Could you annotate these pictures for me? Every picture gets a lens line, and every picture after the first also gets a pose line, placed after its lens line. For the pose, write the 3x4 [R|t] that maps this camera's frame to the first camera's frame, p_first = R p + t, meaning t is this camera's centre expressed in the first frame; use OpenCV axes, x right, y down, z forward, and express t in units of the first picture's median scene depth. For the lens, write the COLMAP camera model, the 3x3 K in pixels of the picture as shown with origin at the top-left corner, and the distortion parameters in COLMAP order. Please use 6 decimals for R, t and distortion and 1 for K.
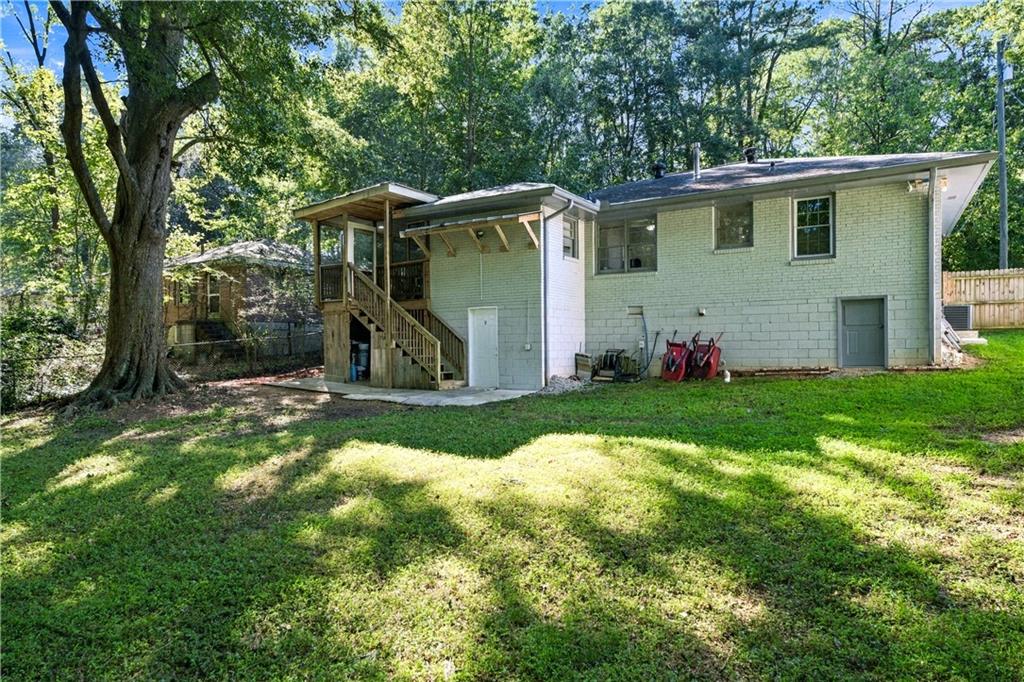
lens RADIAL K [[598.6, 0, 512.0], [0, 598.6, 341.0], [0, 0, 1]] dist [-0.000032, 0.000125]
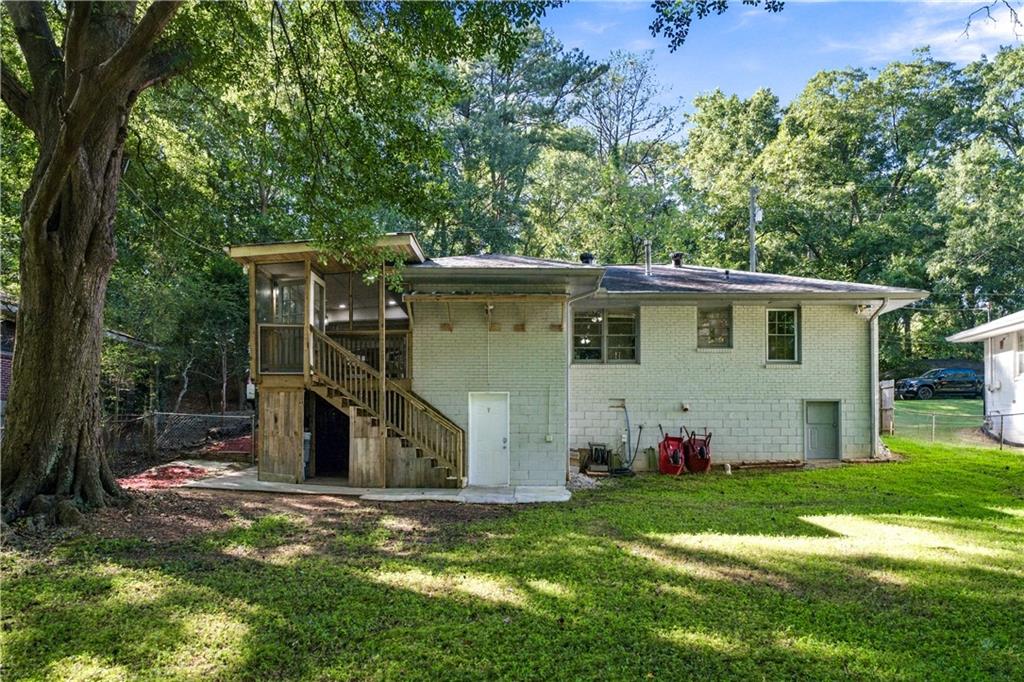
lens RADIAL K [[707.1, 0, 511.9], [0, 707.1, 427.6], [0, 0, 1]] dist [0.000250, 0.000290]
pose [[0.862045, 0.024480, 0.506240, -0.582682], [-0.013265, 0.999580, -0.025748, 0.022487], [-0.506658, 0.015481, 0.862008, 0.112522]]
